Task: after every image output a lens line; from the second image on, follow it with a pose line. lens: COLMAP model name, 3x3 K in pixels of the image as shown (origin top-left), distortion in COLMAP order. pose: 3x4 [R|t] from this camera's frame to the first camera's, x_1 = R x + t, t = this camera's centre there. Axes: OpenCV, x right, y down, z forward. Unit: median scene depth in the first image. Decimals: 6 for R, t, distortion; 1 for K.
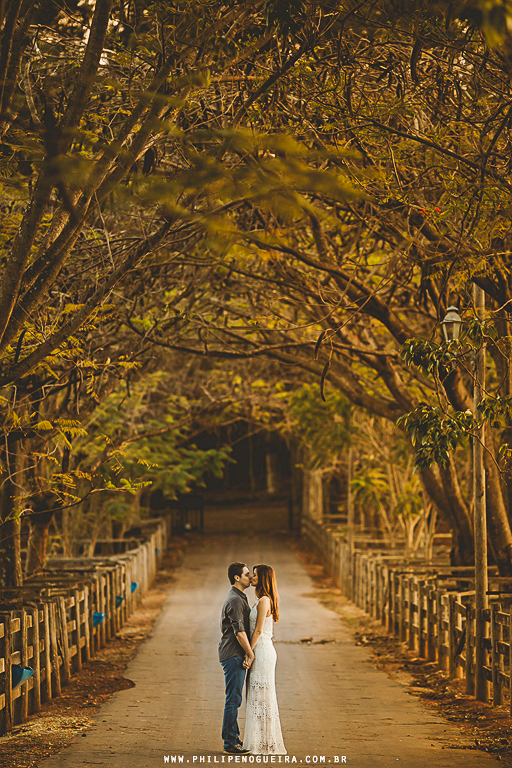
lens RADIAL K [[3018.1, 0, 252.7], [0, 3018.1, 384.3], [0, 0, 1]] dist [-0.154726, 0.000000]
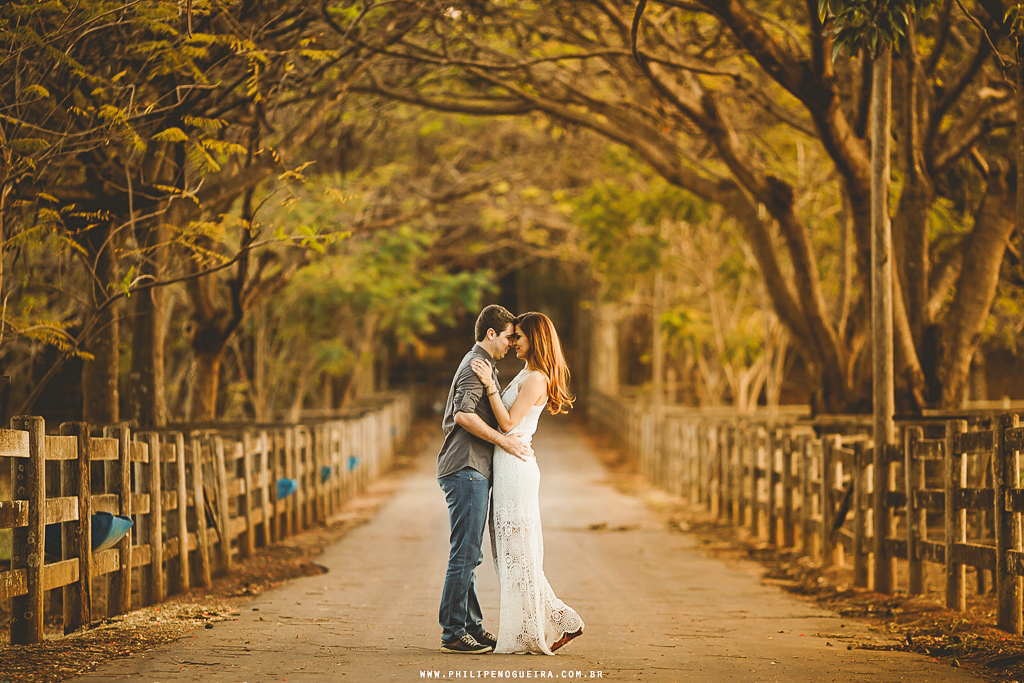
lens RADIAL K [[4024.1, 0, 516.2], [0, 4024.1, 341.4], [0, 0, 1]] dist [-0.154726, 0.000000]
pose [[0.999994, 0.002755, -0.001899, 0.001317], [-0.002695, 0.999512, 0.031114, 0.018626], [0.001983, -0.031109, 0.999514, 0.117149]]
